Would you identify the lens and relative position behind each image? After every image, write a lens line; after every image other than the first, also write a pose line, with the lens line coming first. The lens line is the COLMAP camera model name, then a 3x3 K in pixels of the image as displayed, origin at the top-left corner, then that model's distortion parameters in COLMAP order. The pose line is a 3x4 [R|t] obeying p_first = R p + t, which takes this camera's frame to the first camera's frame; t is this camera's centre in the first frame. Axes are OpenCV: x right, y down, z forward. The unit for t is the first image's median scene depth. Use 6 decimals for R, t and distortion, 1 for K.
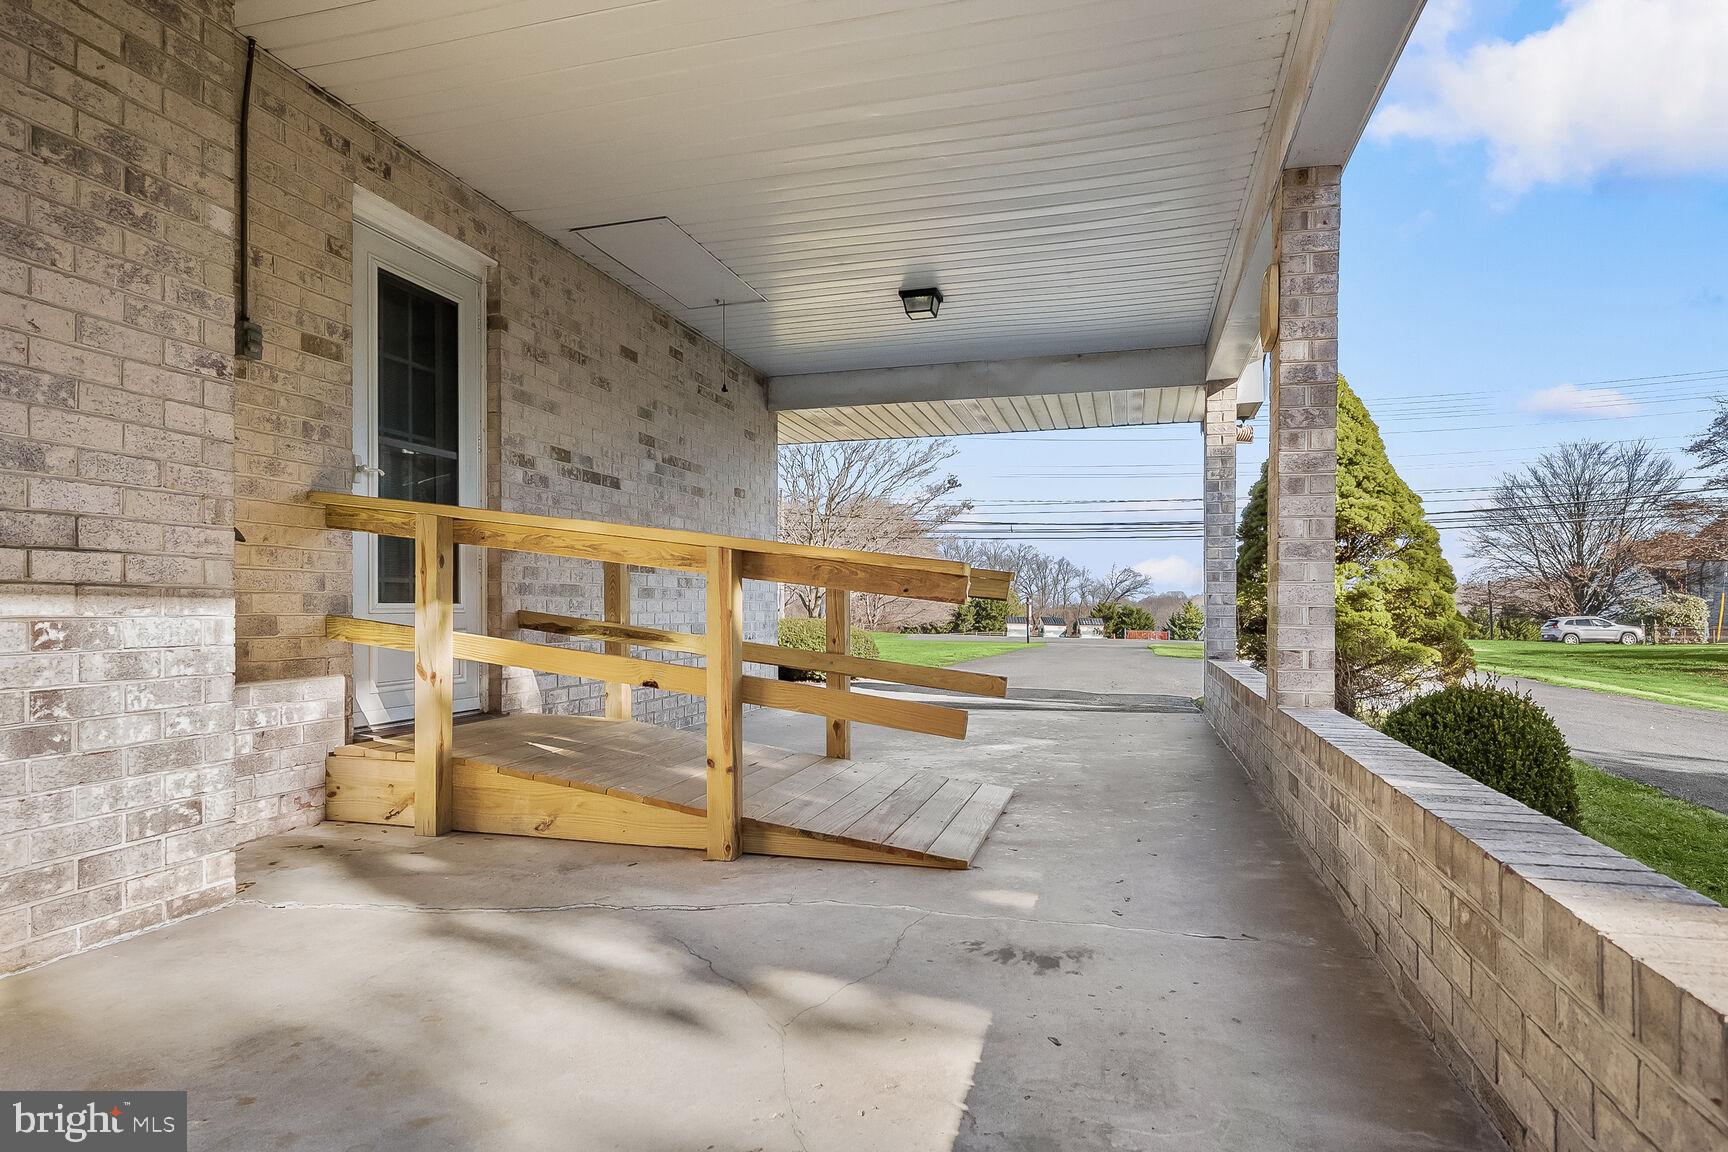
lens RADIAL K [[970.5, 0, 865.0], [0, 970.5, 572.8], [0, 0, 1]] dist [-0.004553, 0.001554]
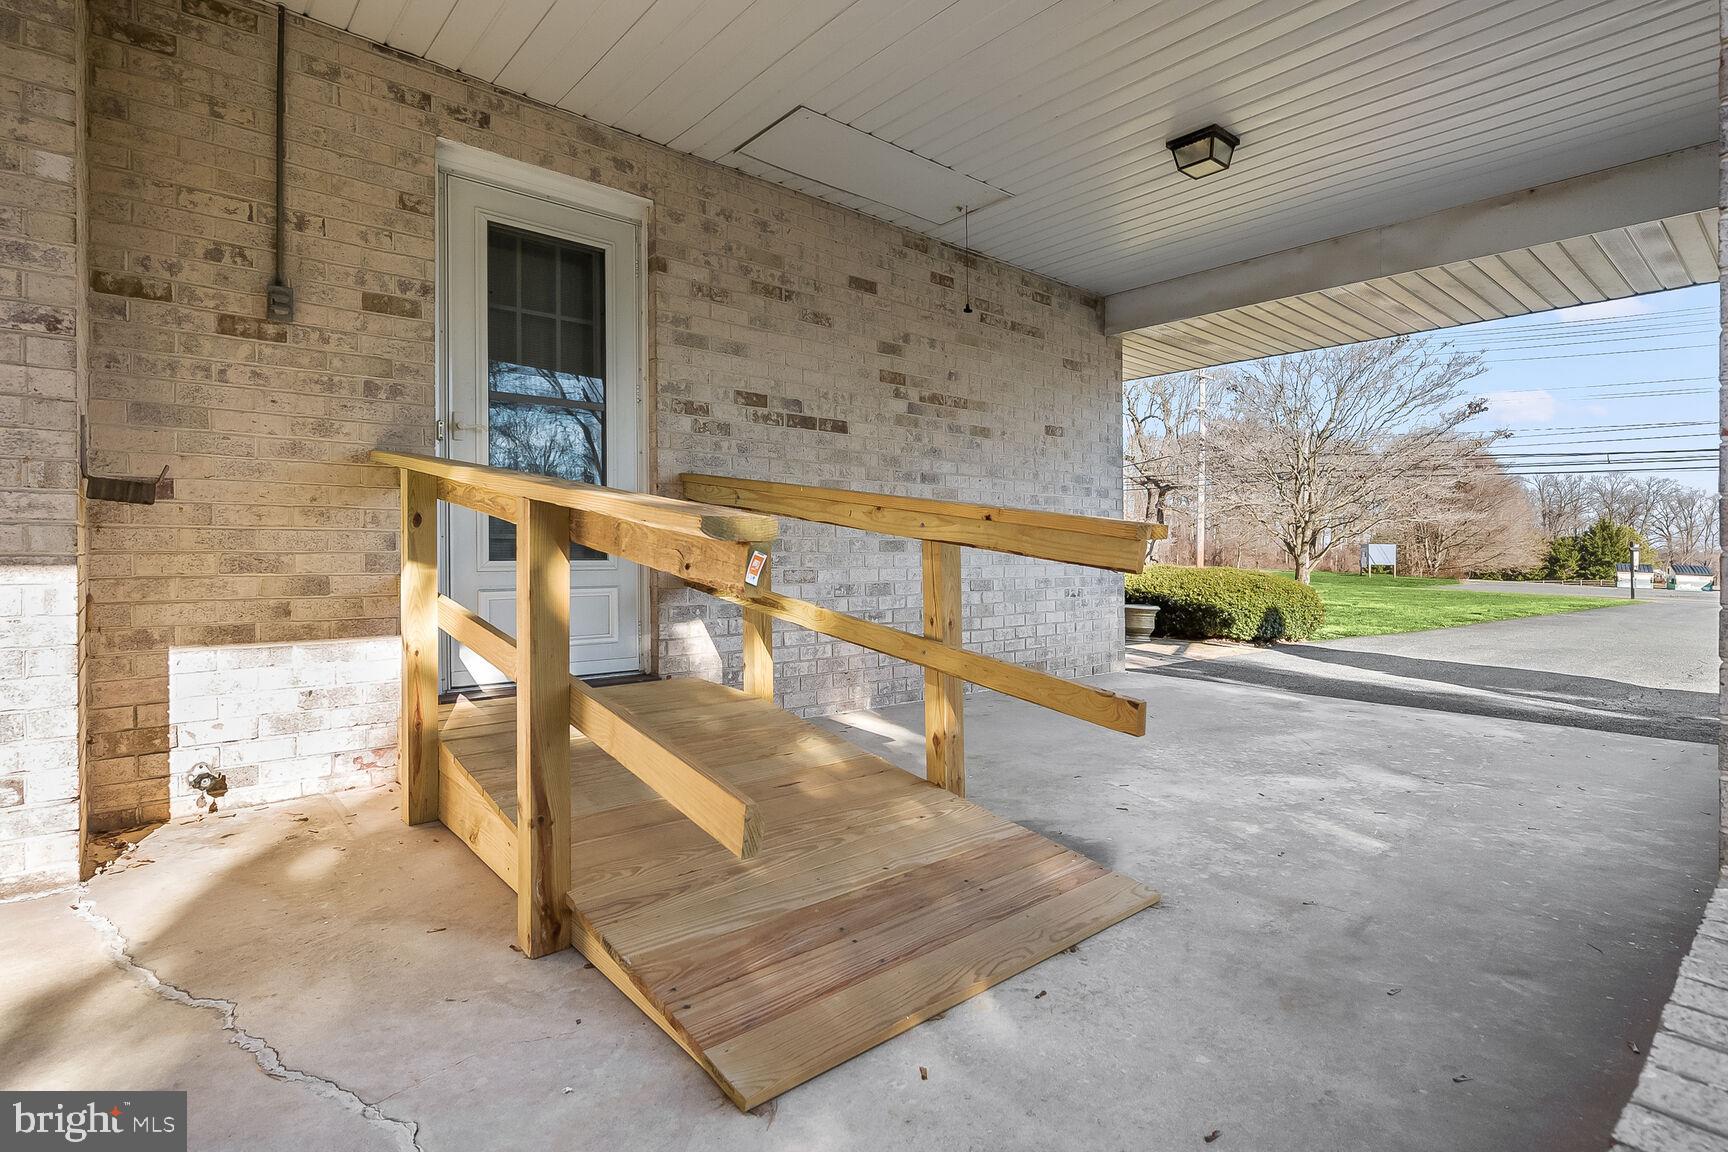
lens RADIAL K [[856.1, 0, 874.9], [0, 856.1, 520.3], [0, 0, 1]] dist [-0.003453, -0.000133]
pose [[0.835837, -0.009756, -0.548890, 0.258750], [0.011730, 0.999931, 0.000090, -0.004832], [0.548852, -0.006514, 0.835894, 0.416153]]
